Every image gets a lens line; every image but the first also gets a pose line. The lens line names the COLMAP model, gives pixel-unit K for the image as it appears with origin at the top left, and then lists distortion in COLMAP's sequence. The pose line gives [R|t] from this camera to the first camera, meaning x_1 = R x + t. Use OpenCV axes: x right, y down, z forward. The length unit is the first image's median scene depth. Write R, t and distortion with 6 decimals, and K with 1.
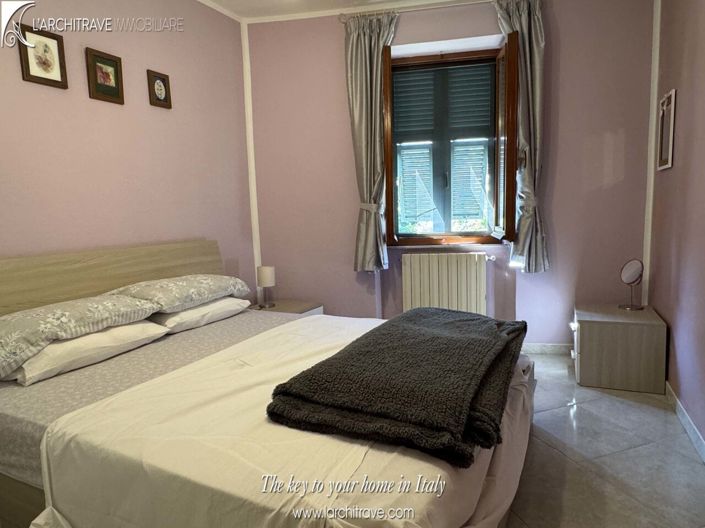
lens RADIAL K [[438.1, 0, 352.5], [0, 438.1, 264.0], [0, 0, 1]] dist [-0.020149, 0.000387]
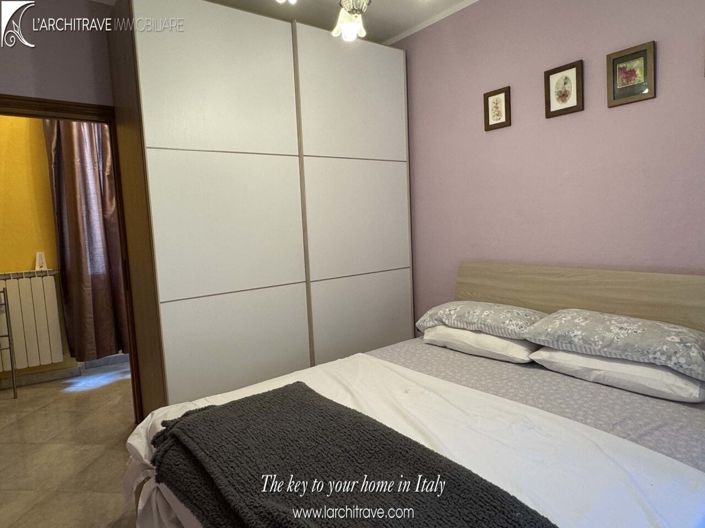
lens RADIAL K [[438.1, 0, 352.5], [0, 438.1, 264.0], [0, 0, 1]] dist [-0.020149, 0.000387]
pose [[-0.430548, 0.137051, -0.892102, 0.574339], [-0.046932, 0.983668, 0.173768, -0.205689], [0.901347, 0.116684, -0.417084, 1.022243]]
